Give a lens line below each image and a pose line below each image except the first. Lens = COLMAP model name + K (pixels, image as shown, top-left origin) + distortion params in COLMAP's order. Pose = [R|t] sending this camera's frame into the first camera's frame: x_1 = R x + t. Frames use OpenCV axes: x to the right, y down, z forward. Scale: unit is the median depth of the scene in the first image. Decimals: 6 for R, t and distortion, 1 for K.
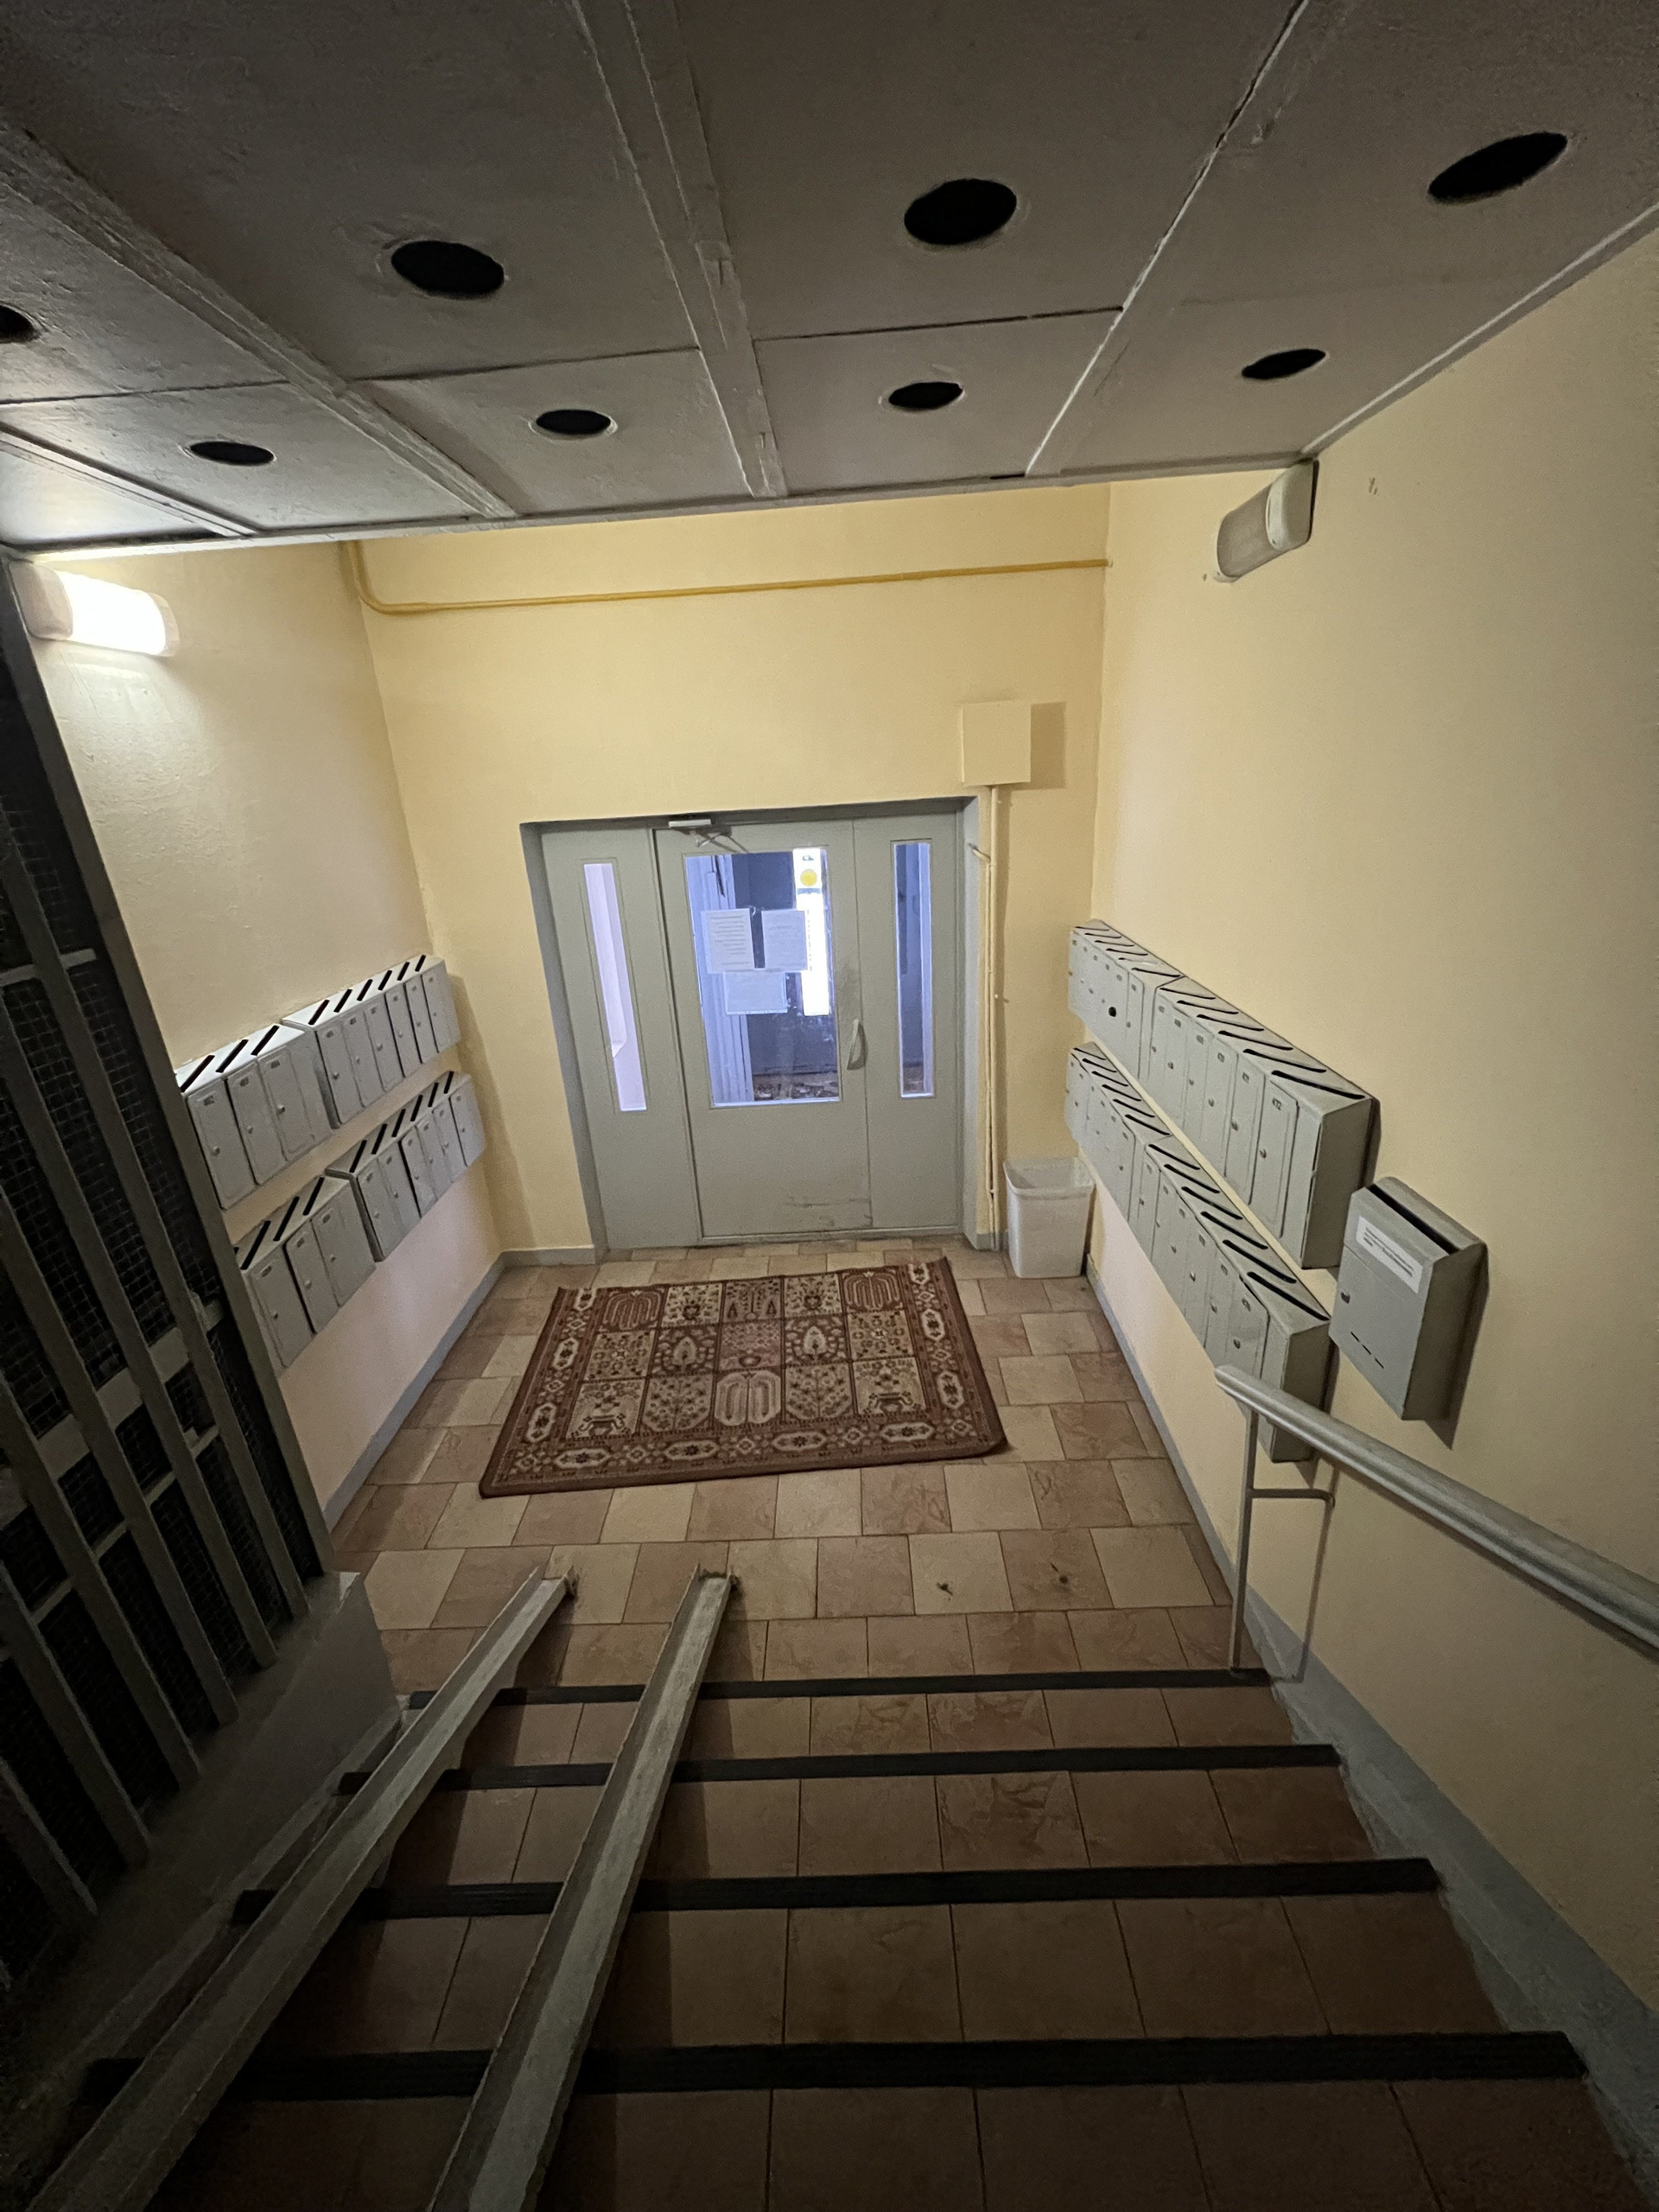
lens RADIAL K [[877.0, 0, 838.3], [0, 877.0, 1102.2], [0, 0, 1]] dist [-0.002566, 0.000884]
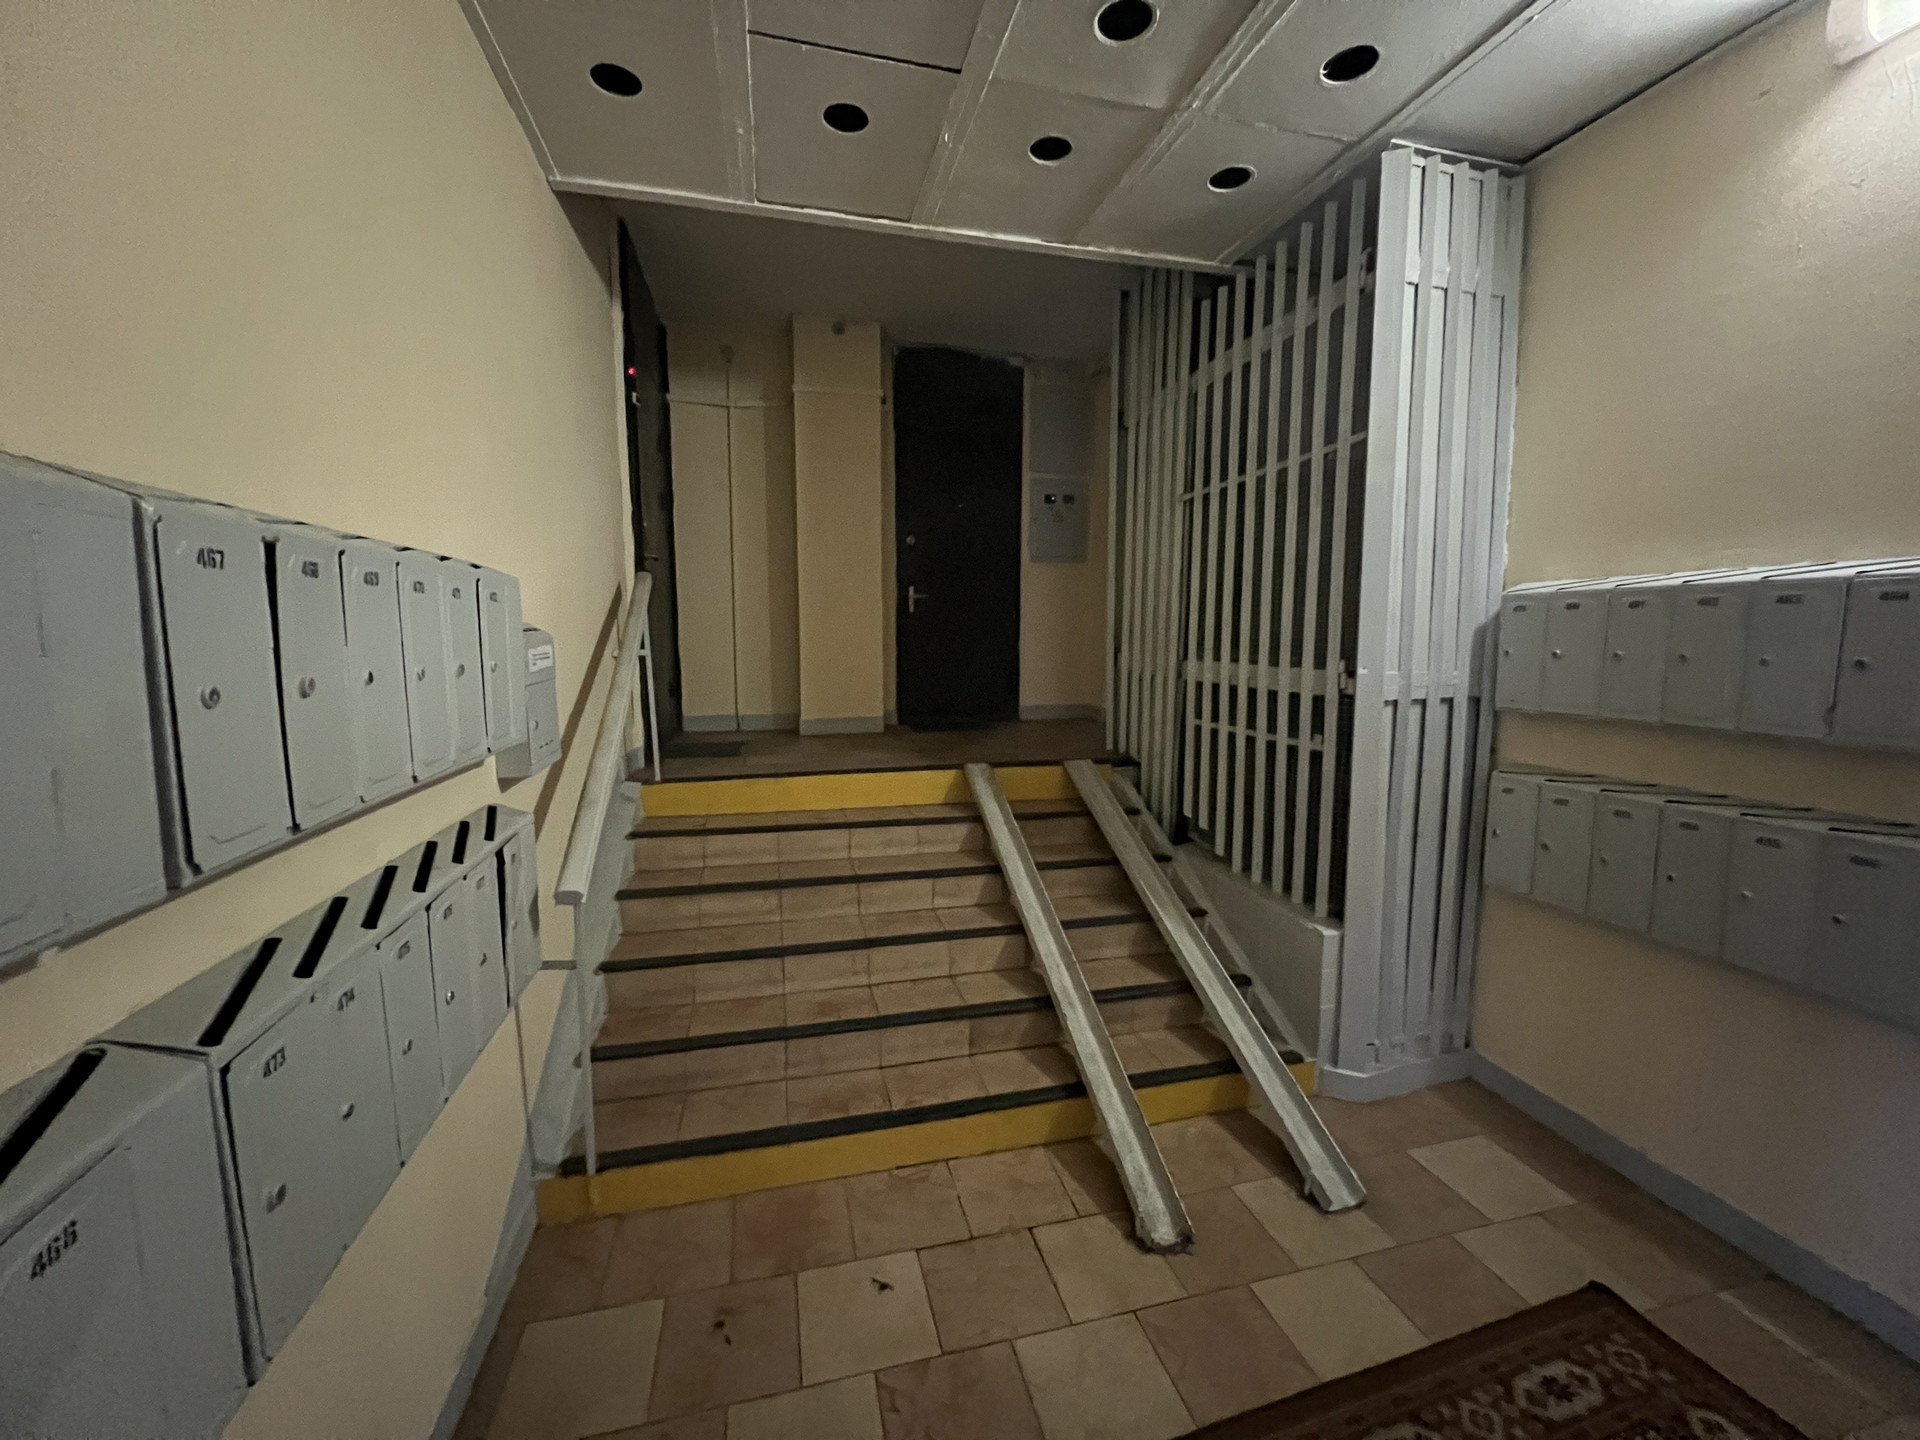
lens RADIAL K [[761.2, 0, 963.0], [0, 761.2, 716.9], [0, 0, 1]] dist [-0.002566, 0.000884]
pose [[-0.968513, 0.076175, -0.237025, 0.170997], [-0.043198, 0.886186, 0.461312, -0.195419], [0.245188, 0.457025, -0.854992, 1.339866]]
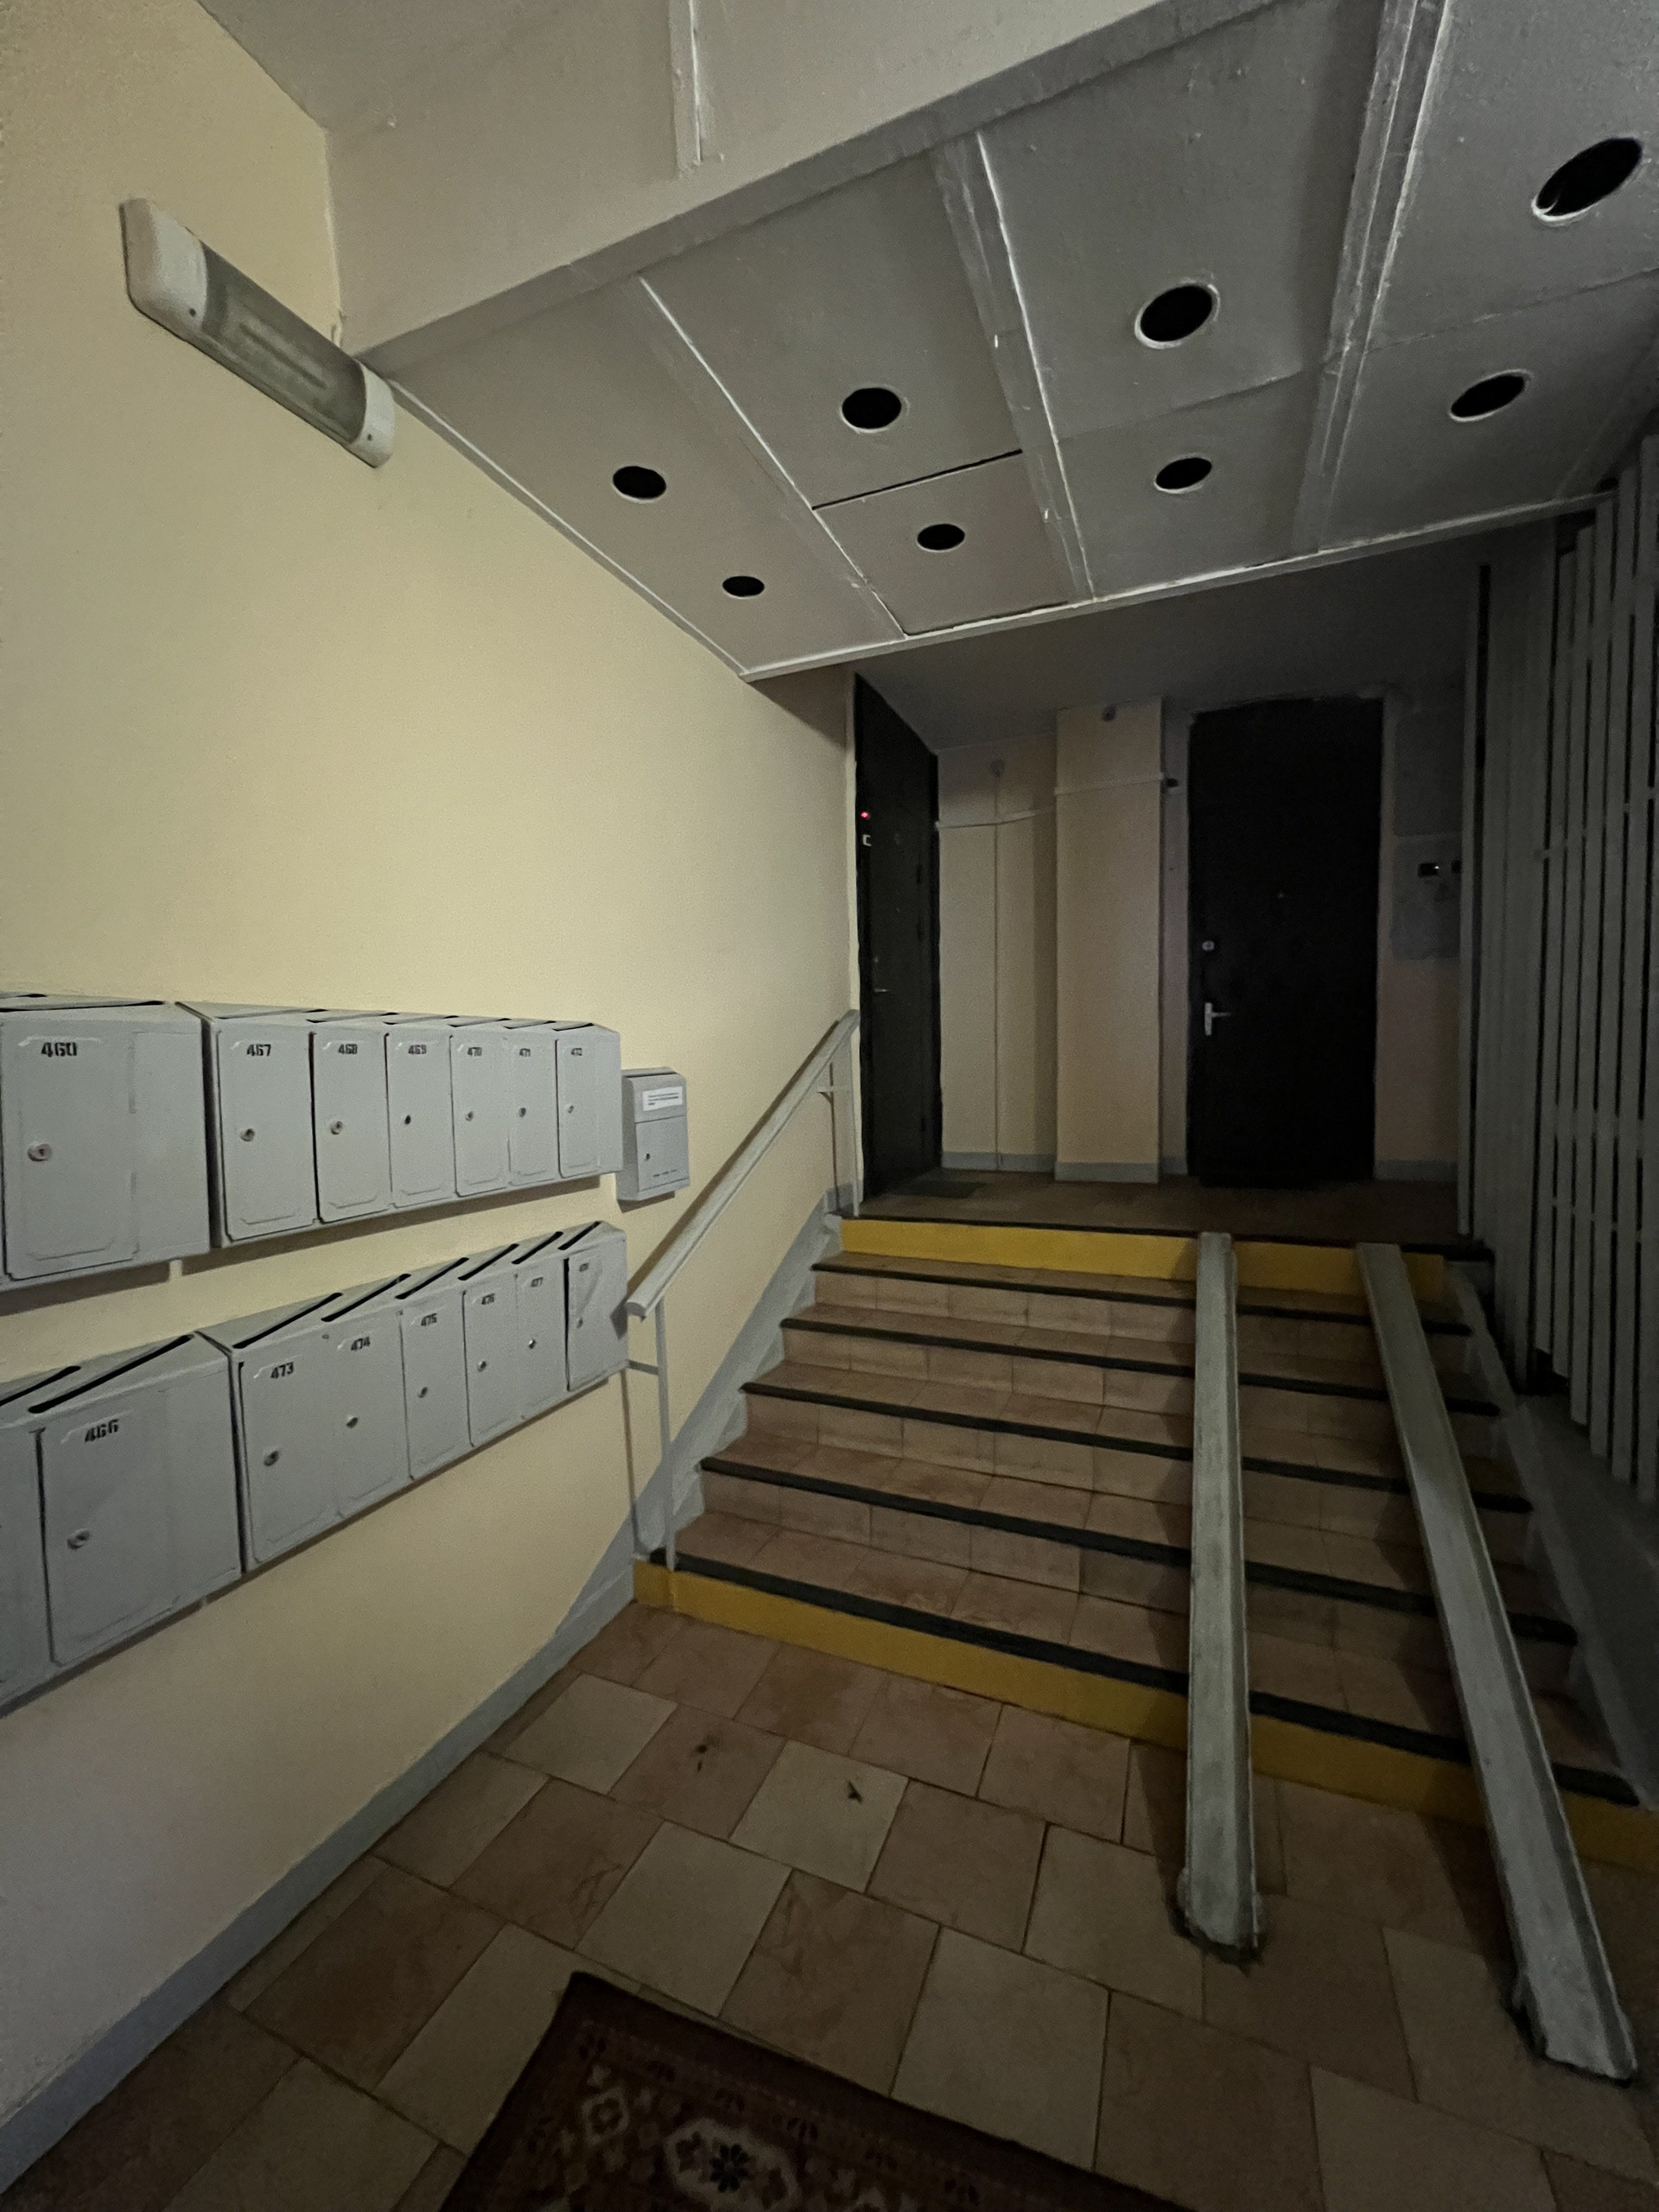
lens RADIAL K [[877.0, 0, 827.9], [0, 877.0, 1102.2], [0, 0, 1]] dist [-0.002566, 0.000884]
pose [[-0.920972, 0.046333, 0.386865, -0.152694], [0.197001, 0.912013, 0.359754, -0.200689], [-0.336157, 0.407536, -0.849066, 1.355079]]
